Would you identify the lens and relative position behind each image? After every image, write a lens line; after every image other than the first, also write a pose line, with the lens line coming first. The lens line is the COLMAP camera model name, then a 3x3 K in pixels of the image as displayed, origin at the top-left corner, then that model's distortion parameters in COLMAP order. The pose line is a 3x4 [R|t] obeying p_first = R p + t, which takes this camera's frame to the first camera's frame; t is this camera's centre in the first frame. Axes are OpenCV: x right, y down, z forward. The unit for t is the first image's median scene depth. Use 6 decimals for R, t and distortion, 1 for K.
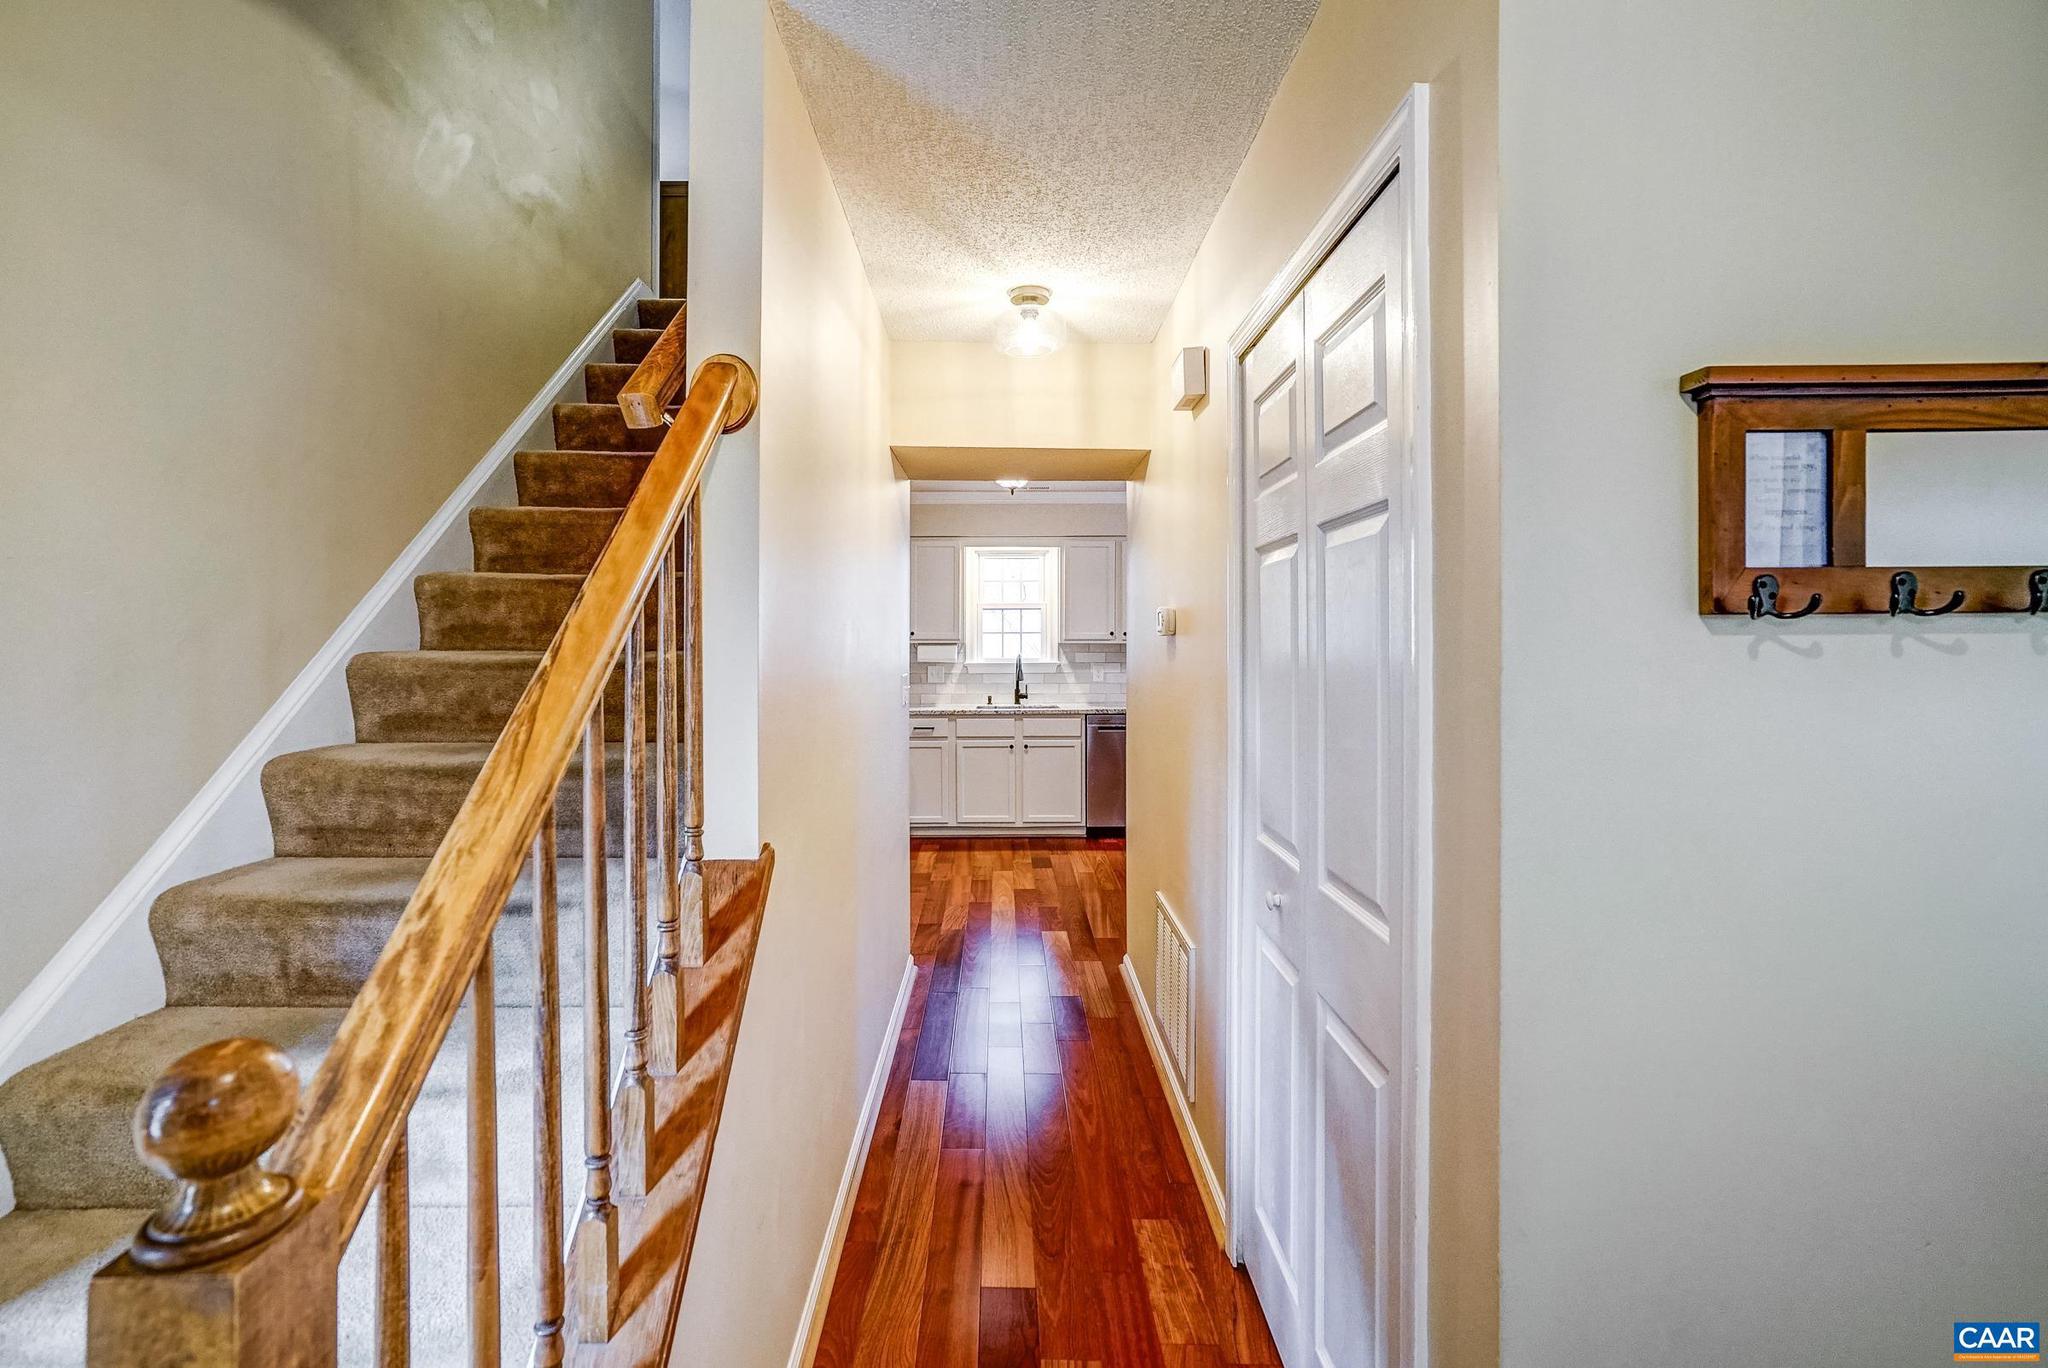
lens RADIAL K [[924.6, 0, 981.9], [0, 924.6, 628.9], [0, 0, 1]] dist [-0.043782, 0.018369]
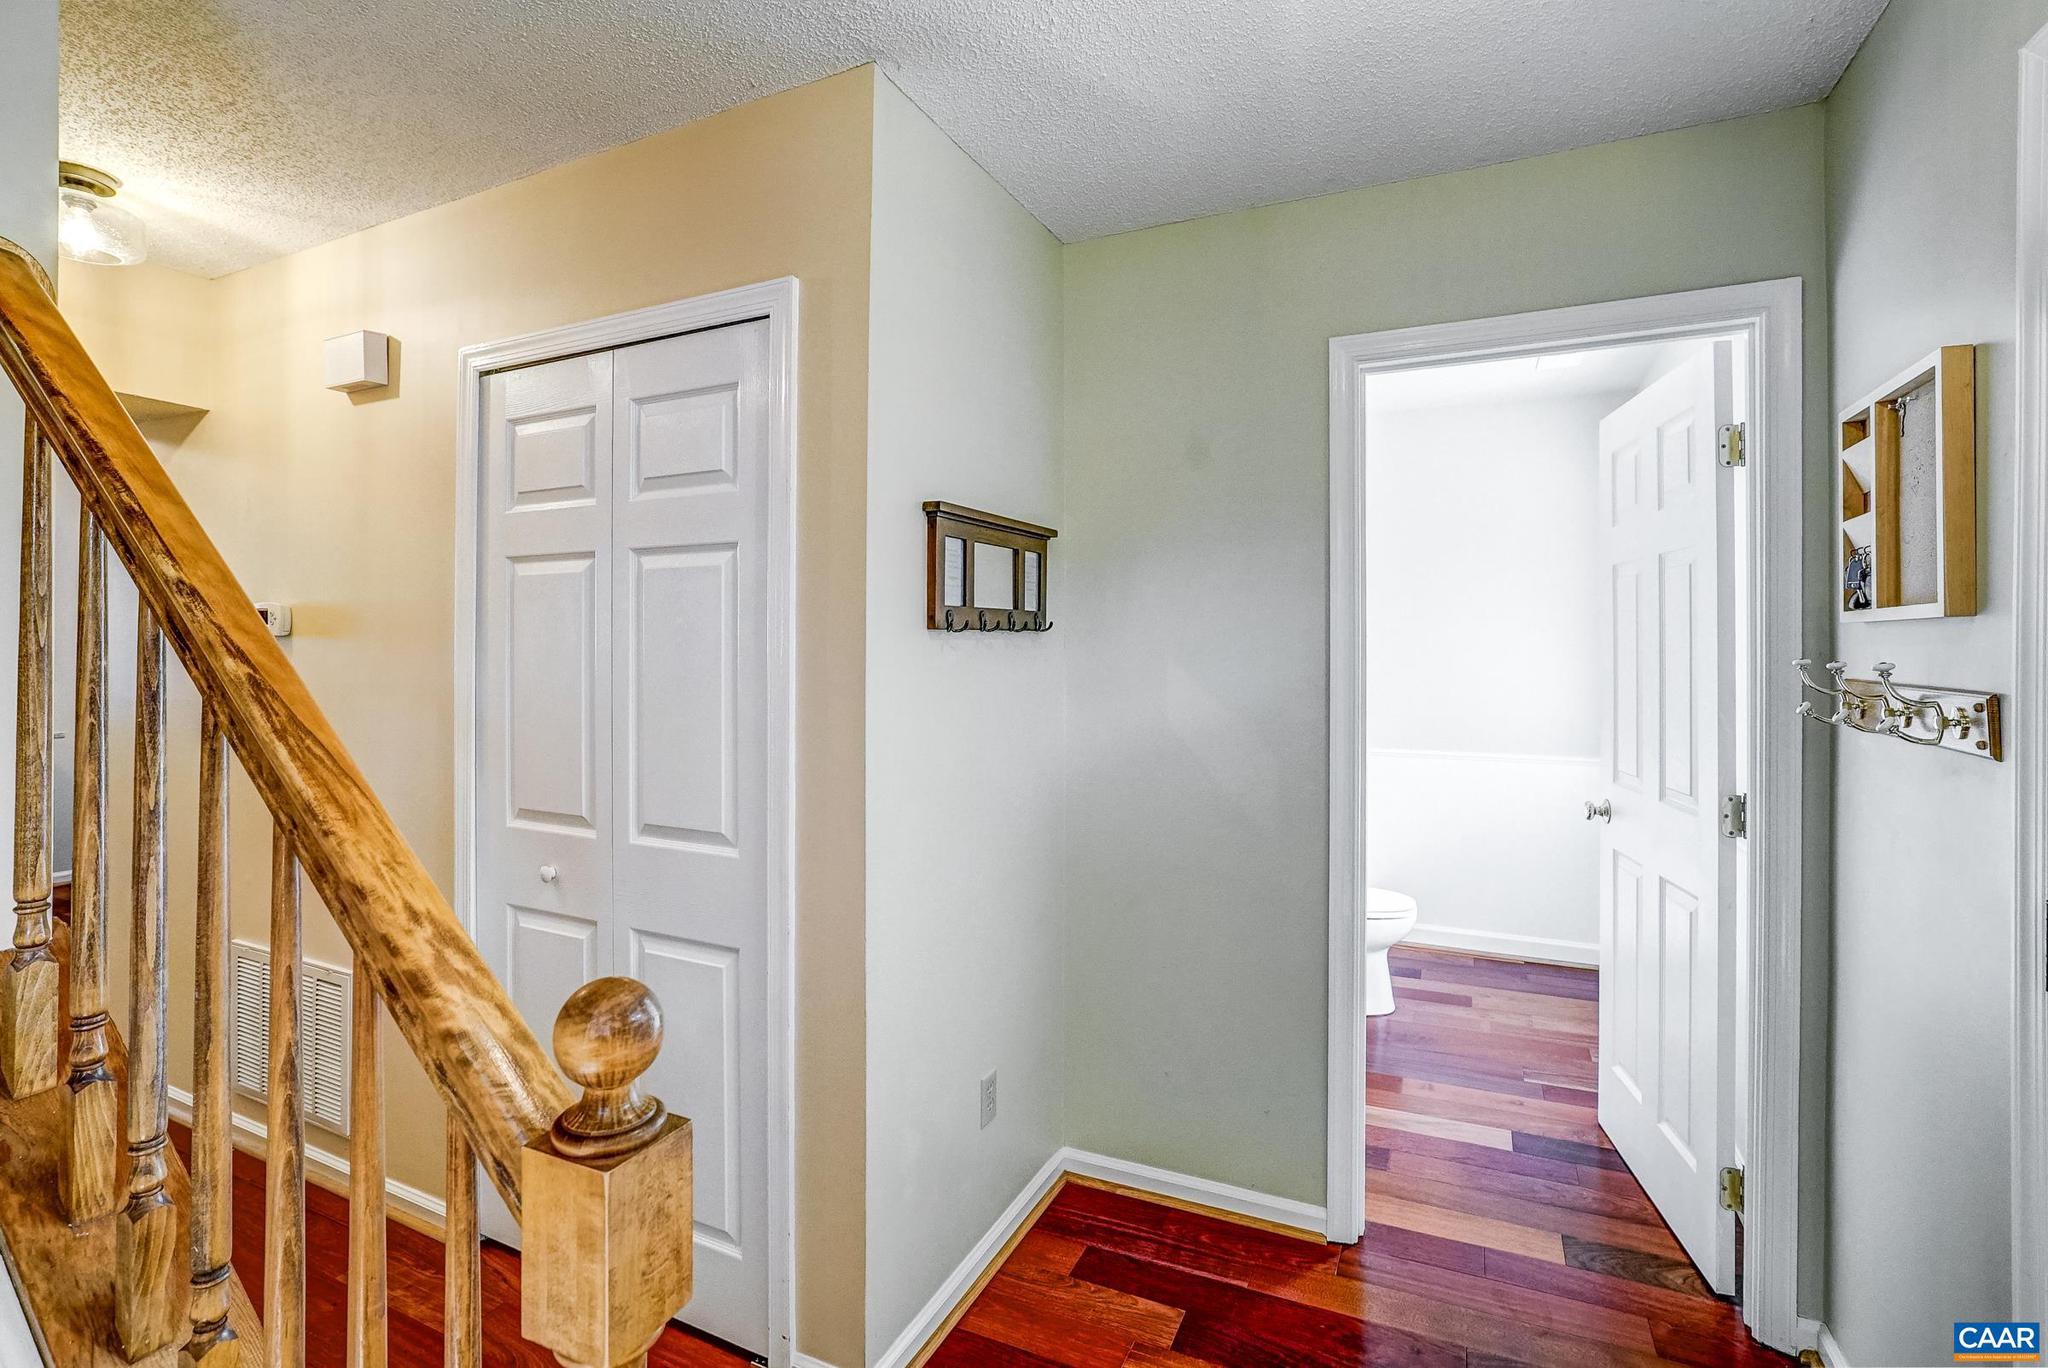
lens RADIAL K [[973.4, 0, 1015.7], [0, 973.4, 617.5], [0, 0, 1]] dist [-0.057773, 0.020721]
pose [[0.412157, 0.021526, 0.910858, -1.001779], [-0.010109, 0.999767, -0.019053, -0.002317], [-0.911057, -0.001355, 0.412279, -0.010647]]
